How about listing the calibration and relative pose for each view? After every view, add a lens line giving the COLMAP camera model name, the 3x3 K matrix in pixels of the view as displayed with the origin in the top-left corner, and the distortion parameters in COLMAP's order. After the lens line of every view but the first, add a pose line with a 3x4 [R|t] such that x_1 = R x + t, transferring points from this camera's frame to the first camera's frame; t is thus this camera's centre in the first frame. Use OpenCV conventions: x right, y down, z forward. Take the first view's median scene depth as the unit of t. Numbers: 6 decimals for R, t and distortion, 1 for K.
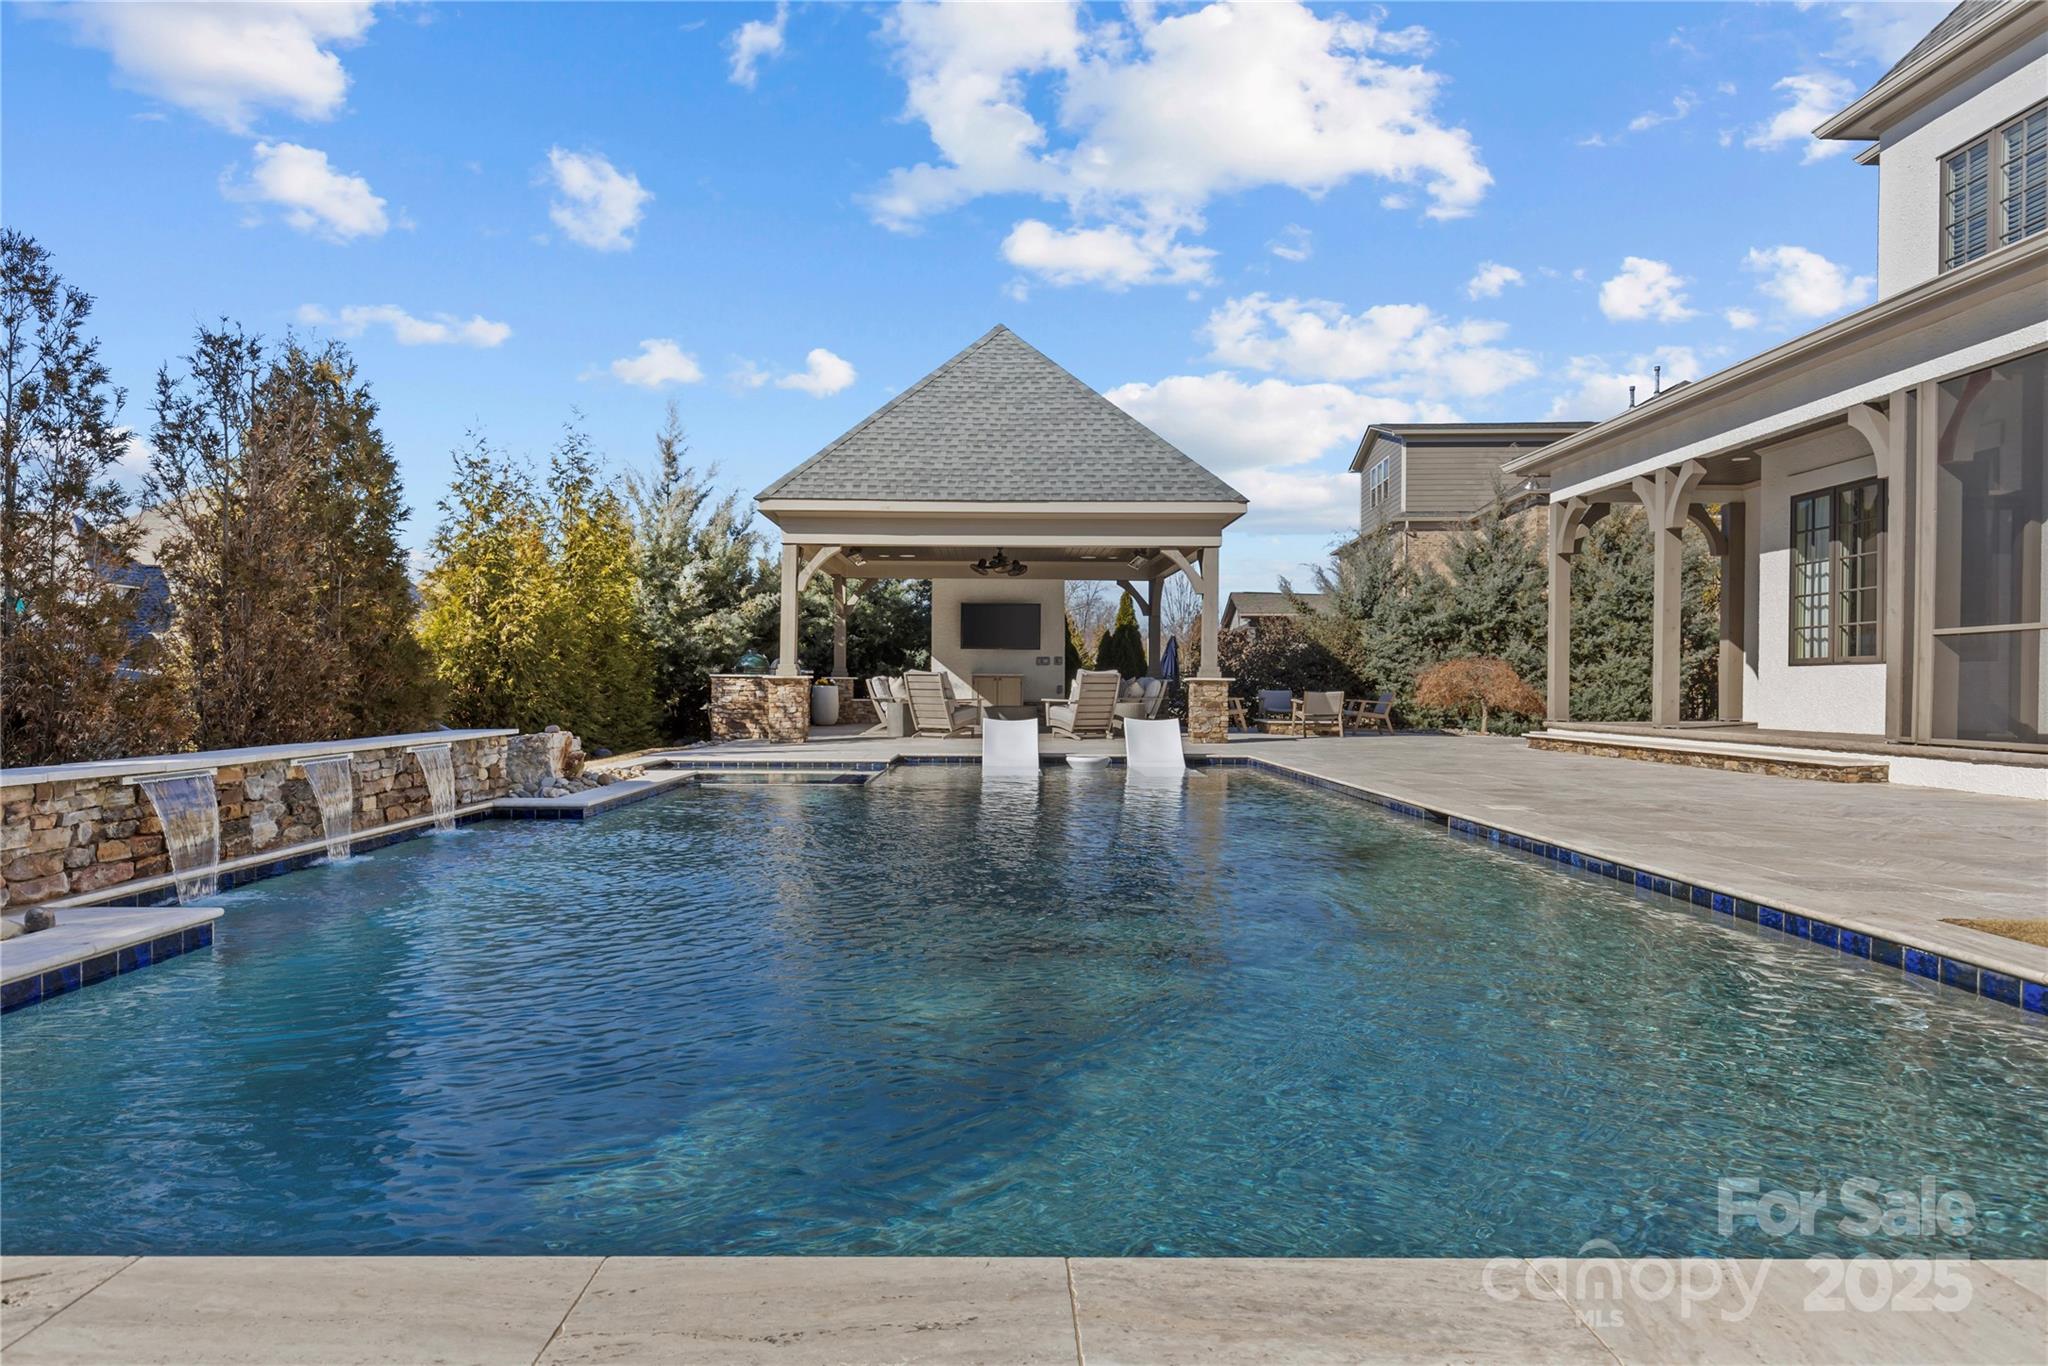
lens RADIAL K [[1303.6, 0, 1024.0], [0, 1303.6, 683.0], [0, 0, 1]] dist [0.000736, 0.001330]
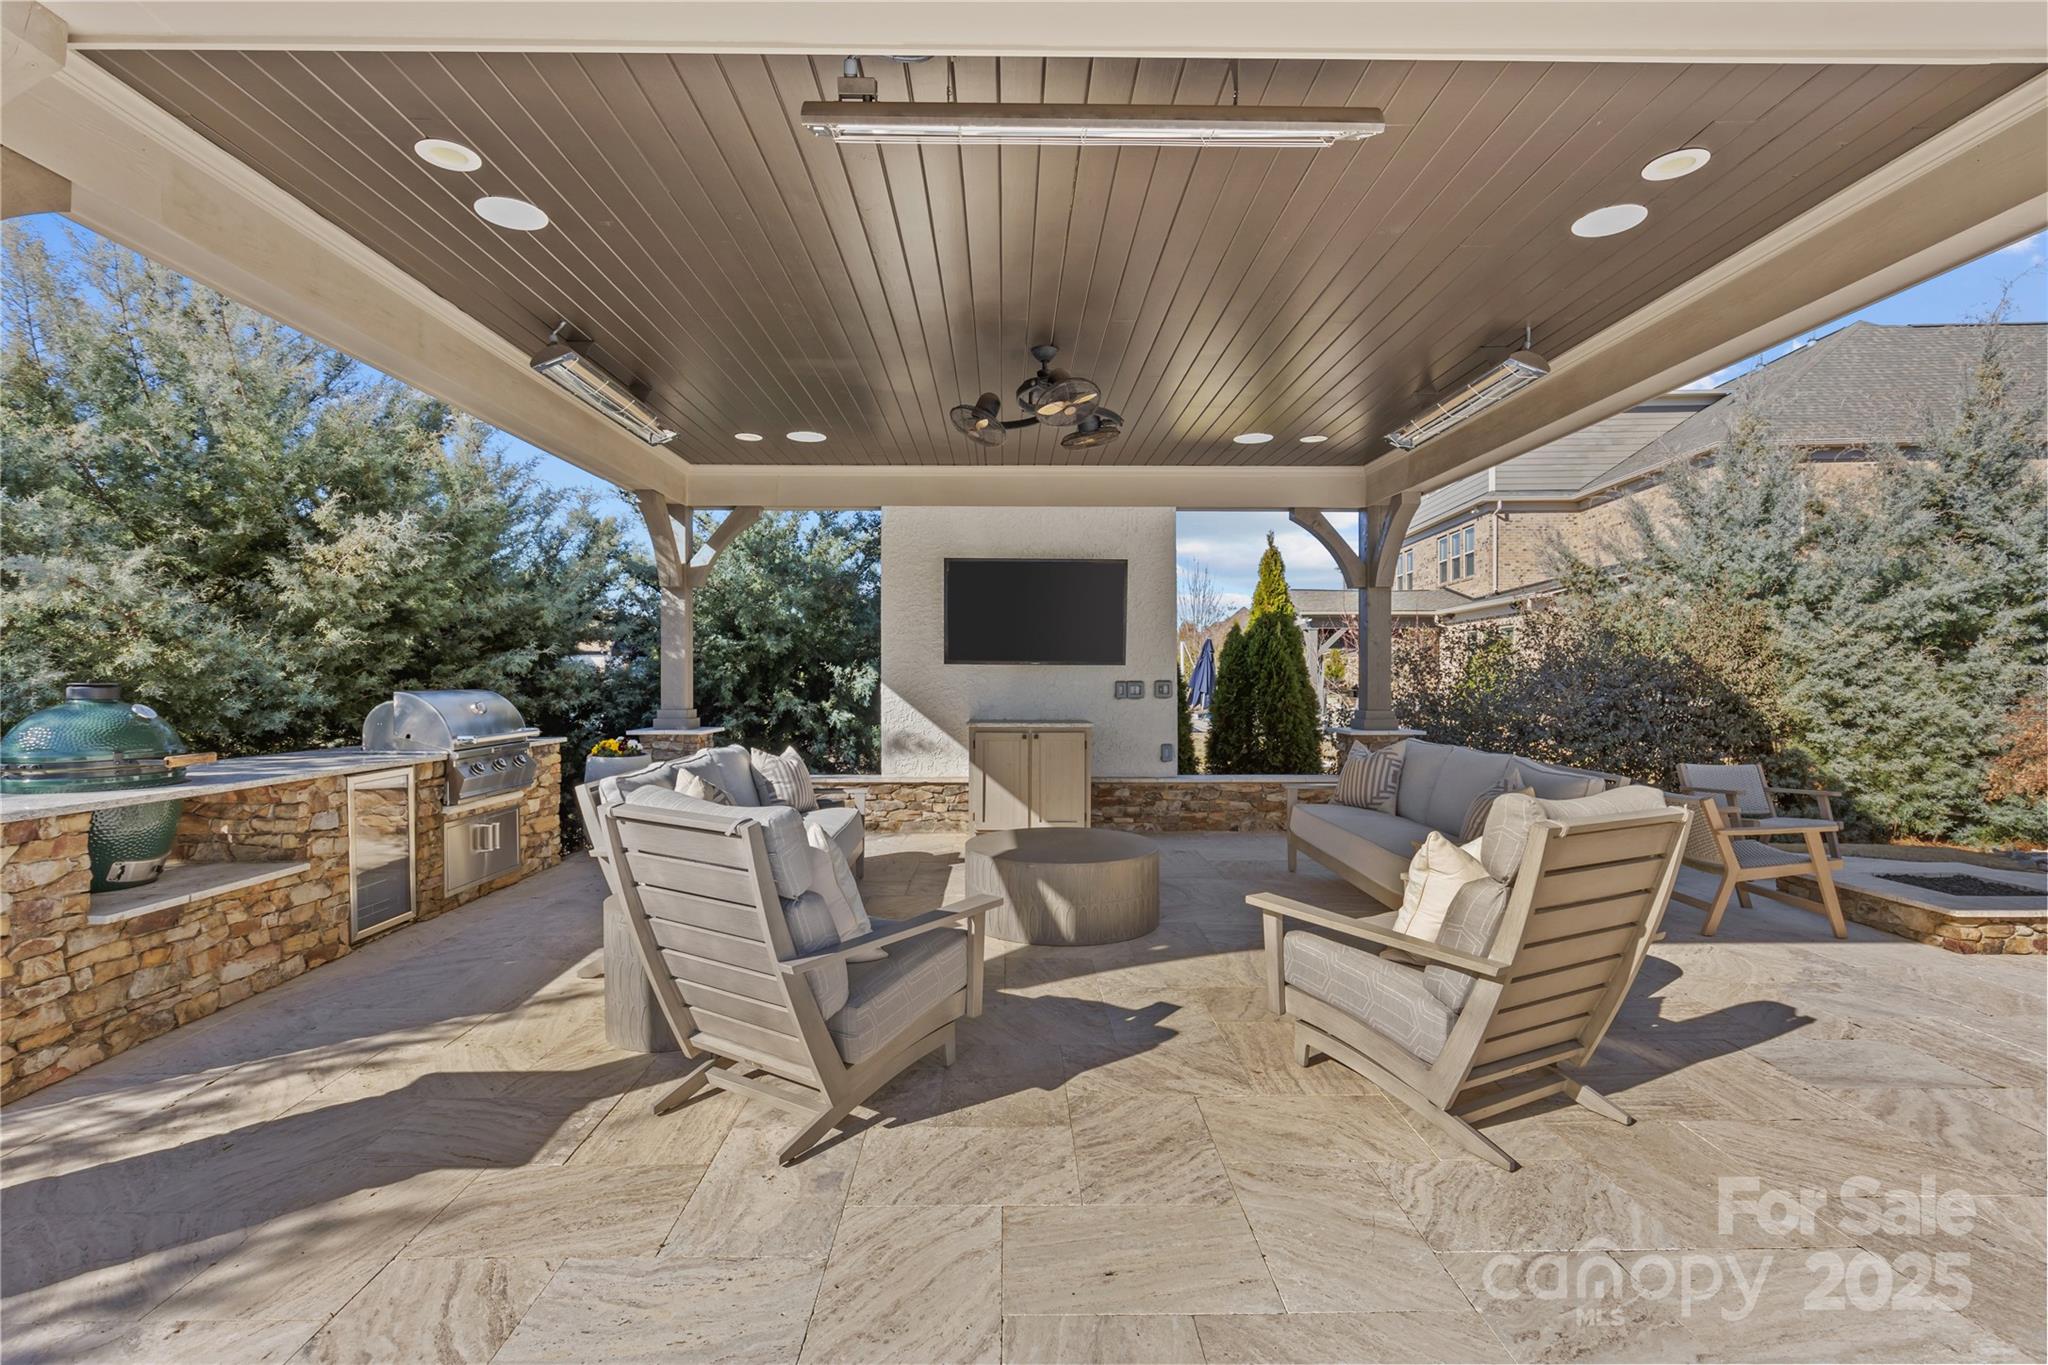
lens RADIAL K [[929.7, 0, 1024.0], [0, 929.7, 682.5], [0, 0, 1]] dist [0.000798, 0.000166]
pose [[0.999919, -0.006579, 0.010898, -0.024732], [0.006565, 0.999978, 0.001341, -0.019467], [-0.010906, -0.001270, 0.999940, 0.659638]]
